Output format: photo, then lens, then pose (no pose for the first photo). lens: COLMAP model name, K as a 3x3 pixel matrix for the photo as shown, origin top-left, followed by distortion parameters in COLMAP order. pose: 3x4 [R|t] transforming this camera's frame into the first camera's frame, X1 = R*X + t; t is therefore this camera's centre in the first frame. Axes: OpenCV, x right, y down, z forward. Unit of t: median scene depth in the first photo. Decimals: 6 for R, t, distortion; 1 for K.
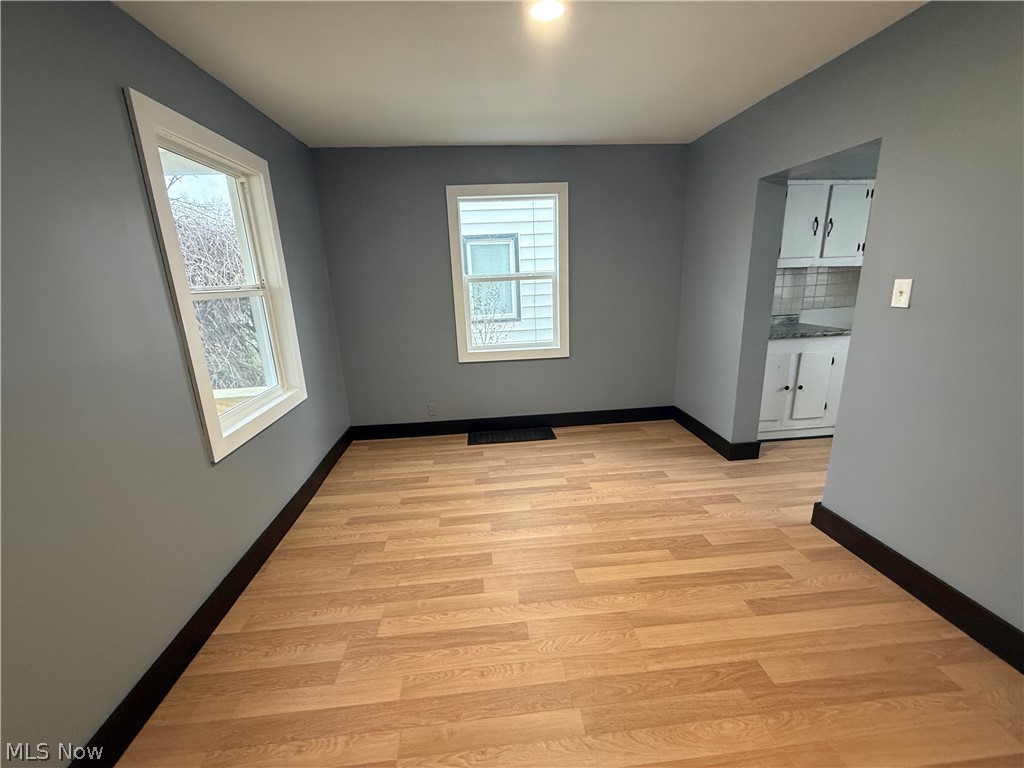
lens RADIAL K [[406.9, 0, 509.2], [0, 406.9, 383.4], [0, 0, 1]] dist [-0.000598, -0.000057]
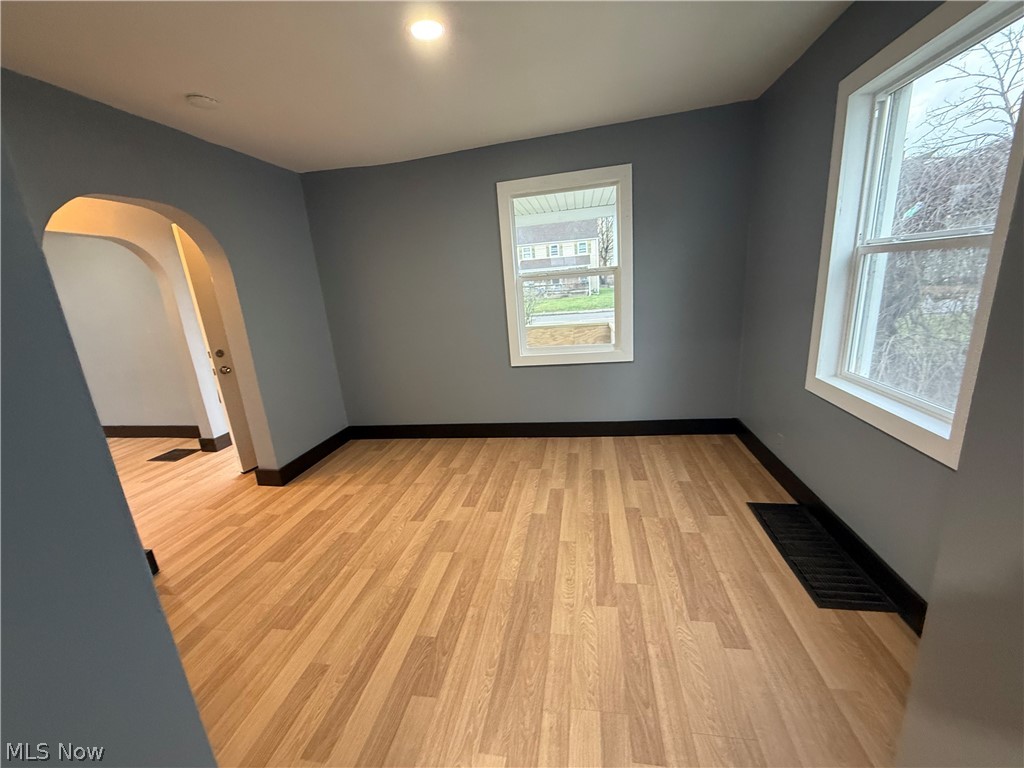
lens RADIAL K [[406.9, 0, 509.2], [0, 406.9, 383.4], [0, 0, 1]] dist [-0.000598, -0.000057]
pose [[-0.253766, 0.299842, -0.919618, 0.765036], [-0.158751, 0.924937, 0.345383, -0.278418], [0.954149, 0.233637, -0.187117, 0.961673]]
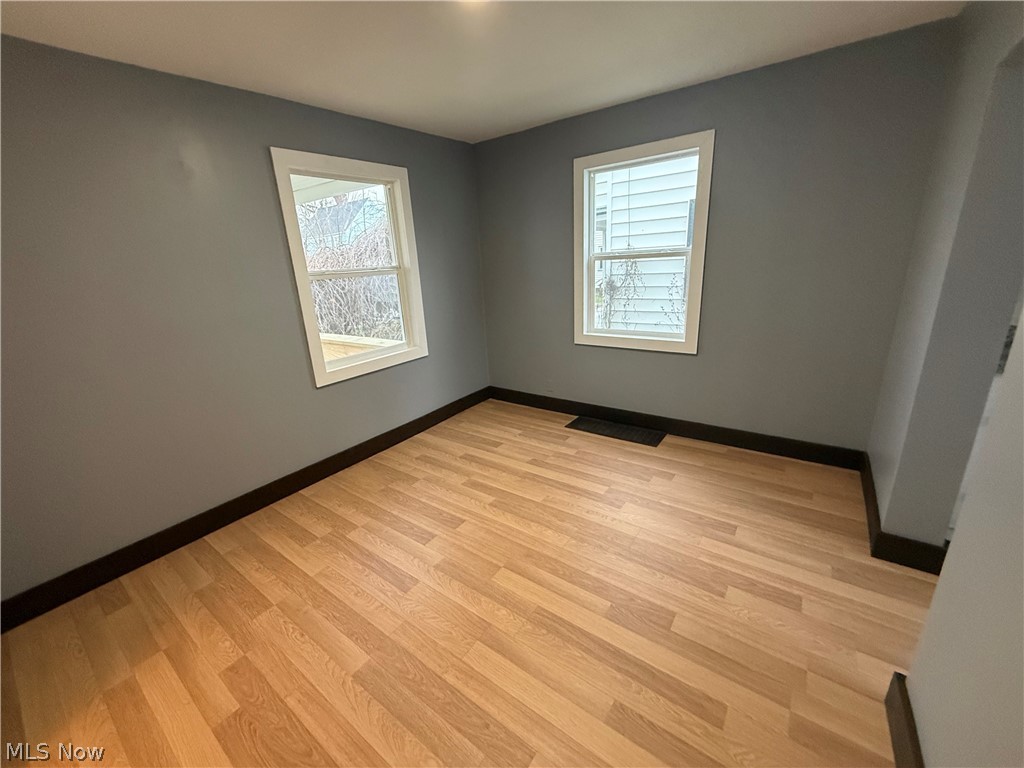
lens RADIAL K [[406.9, 0, 509.2], [0, 406.9, 383.4], [0, 0, 1]] dist [-0.000598, -0.000057]
pose [[0.756209, 0.191295, -0.625743, 0.545386], [-0.143611, 0.981515, 0.126504, -0.081407], [0.638376, -0.005800, 0.769703, 0.199297]]
